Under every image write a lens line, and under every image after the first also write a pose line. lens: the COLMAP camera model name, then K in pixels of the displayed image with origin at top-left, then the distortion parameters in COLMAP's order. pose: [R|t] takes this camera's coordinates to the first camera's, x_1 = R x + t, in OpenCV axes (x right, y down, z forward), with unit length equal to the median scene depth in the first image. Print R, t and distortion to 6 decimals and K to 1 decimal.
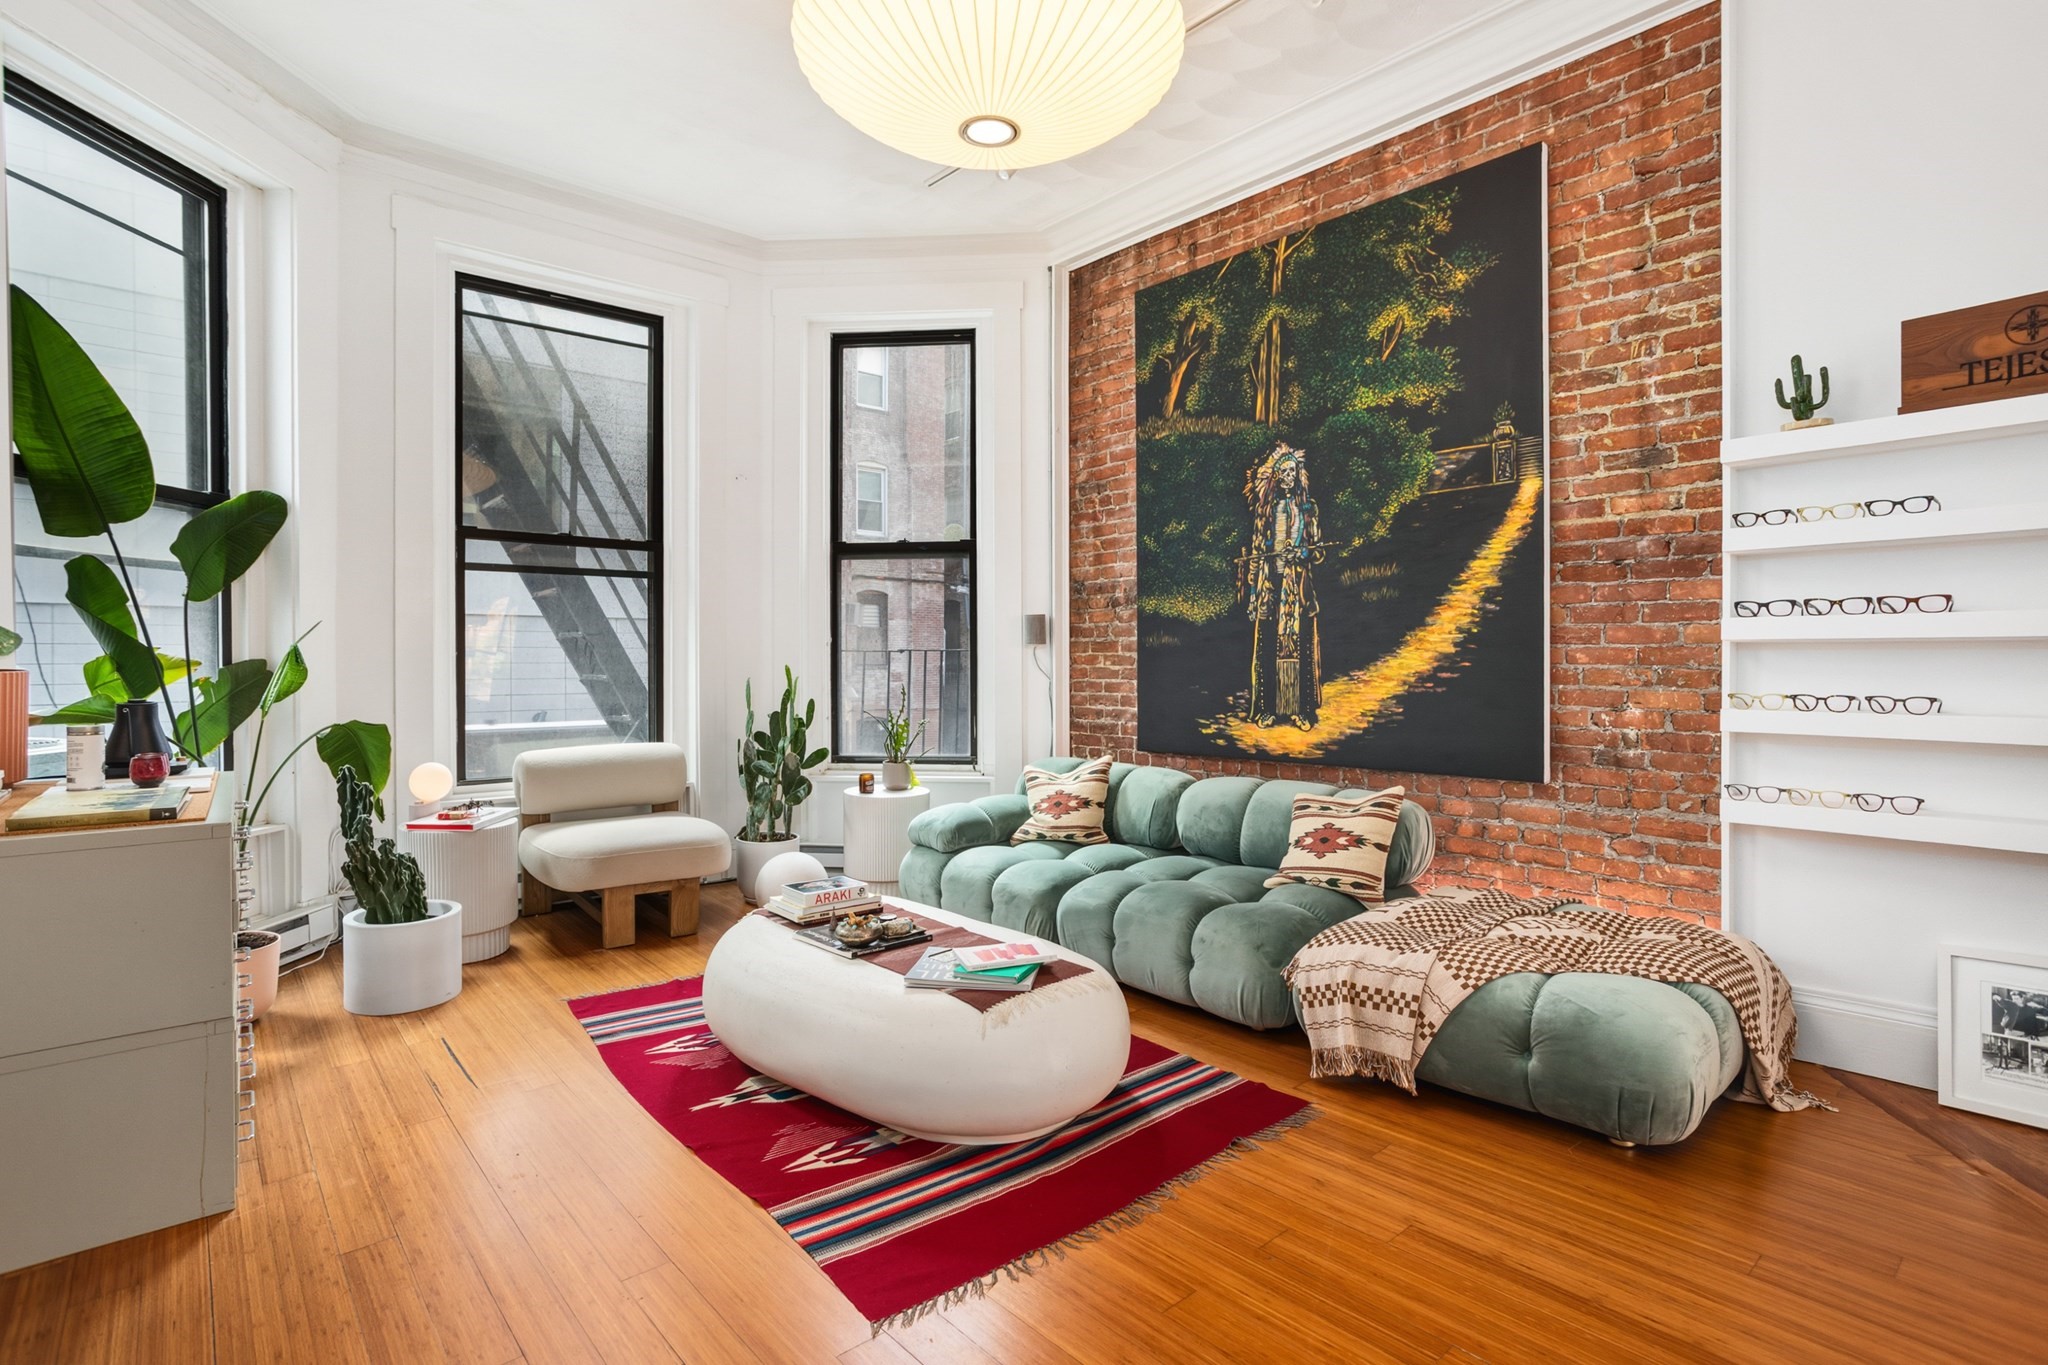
lens RADIAL K [[1003.7, 0, 1065.3], [0, 1003.7, 690.5], [0, 0, 1]] dist [-0.034795, 0.017233]
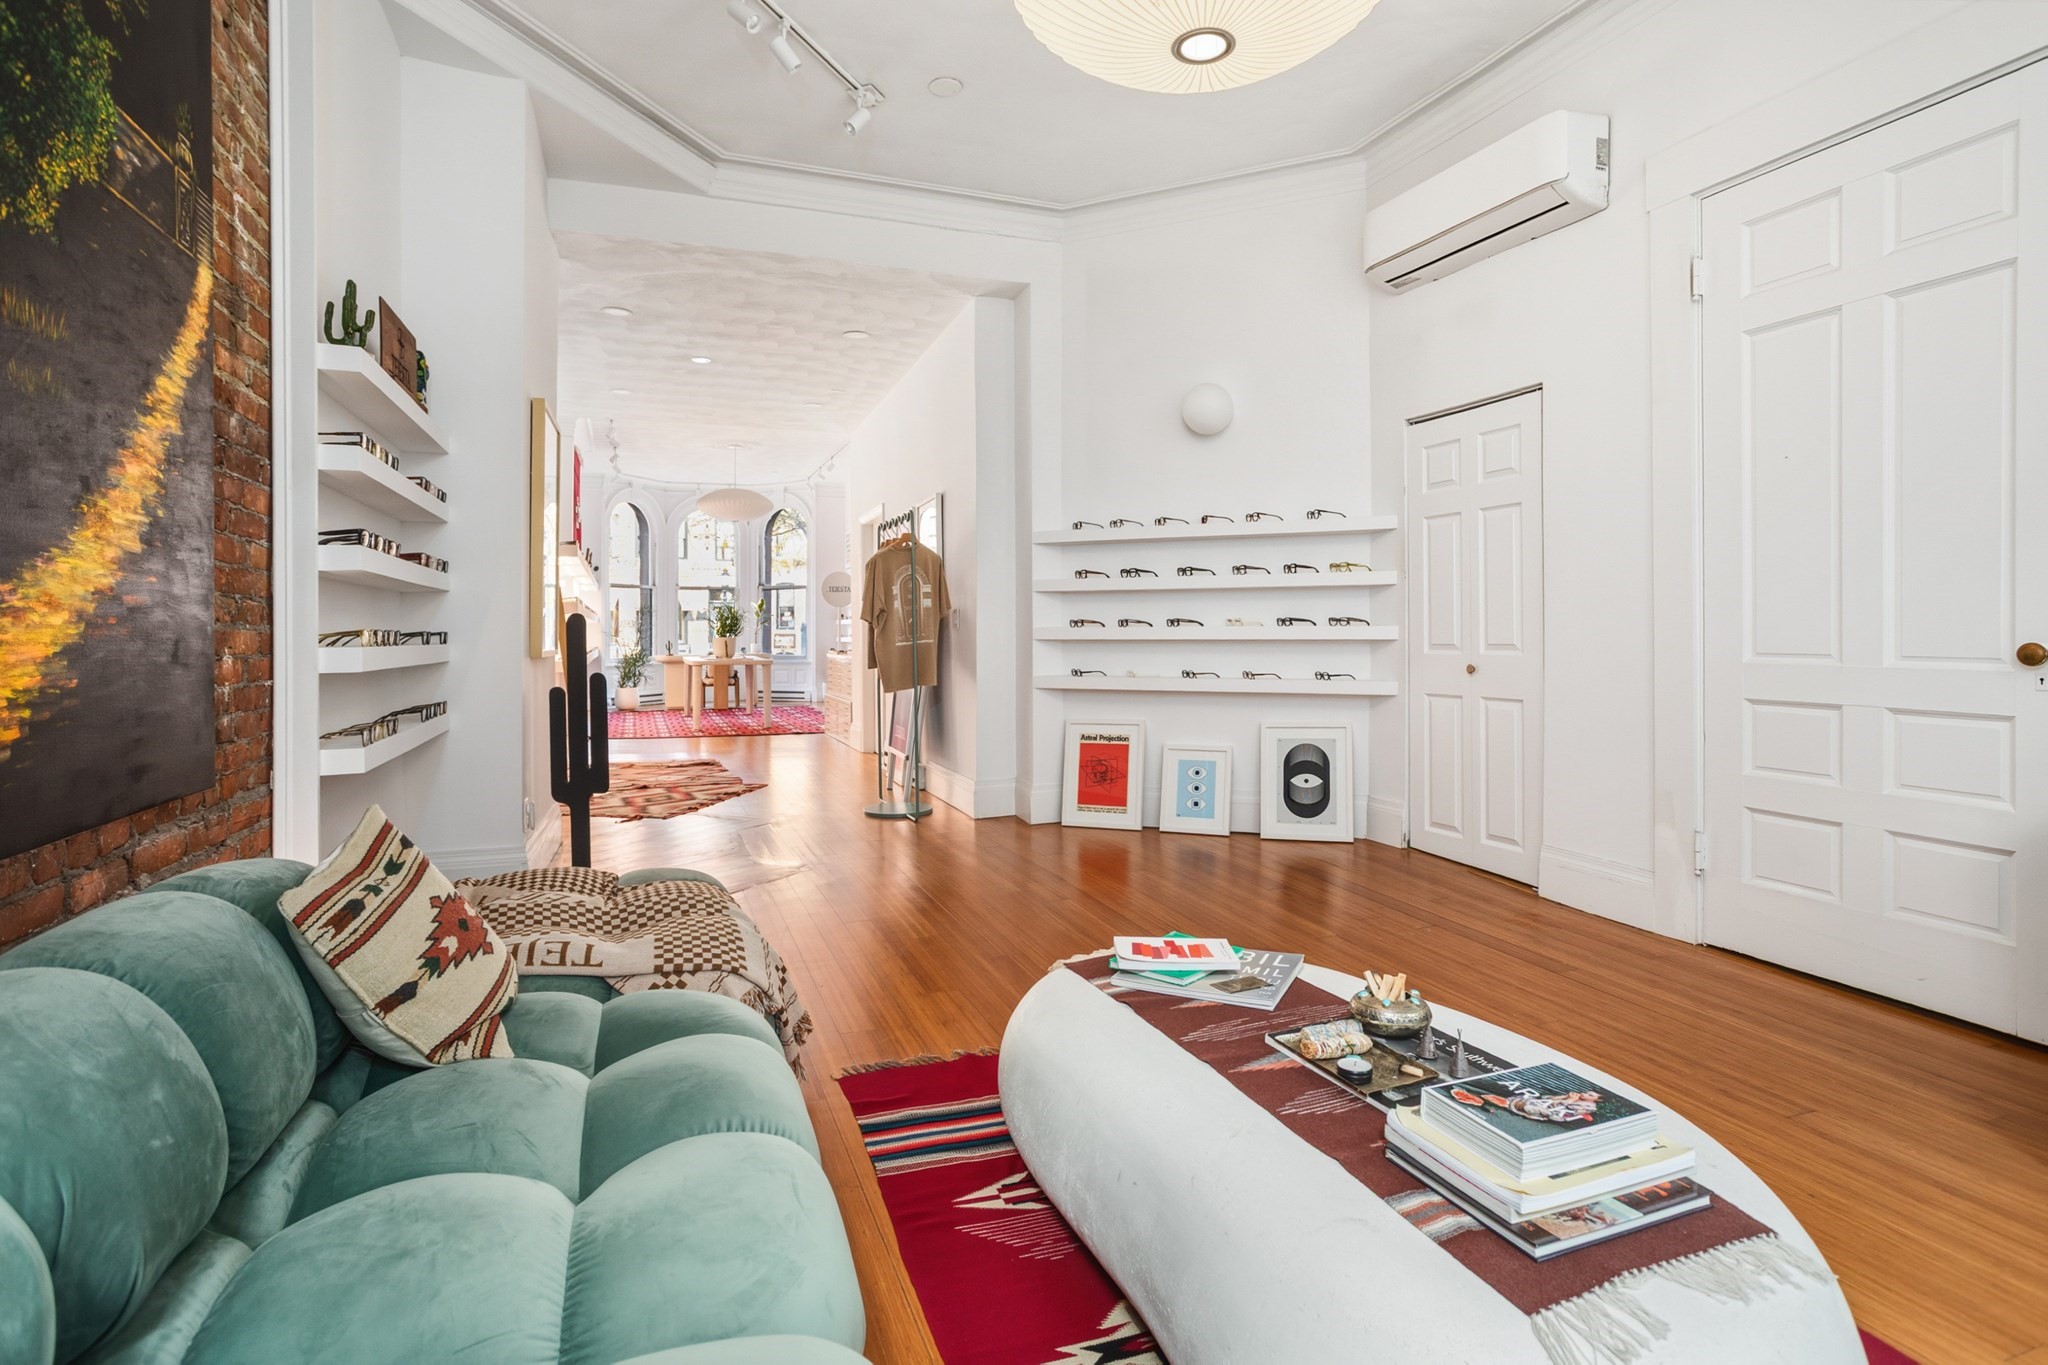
lens RADIAL K [[1003.7, 0, 1033.0], [0, 1003.7, 648.4], [0, 0, 1]] dist [-0.034795, 0.017233]
pose [[-0.928810, 0.000108, 0.370556, -0.182039], [0.015650, 0.999119, 0.038936, -0.004310], [-0.370225, 0.041964, -0.927994, 1.281189]]
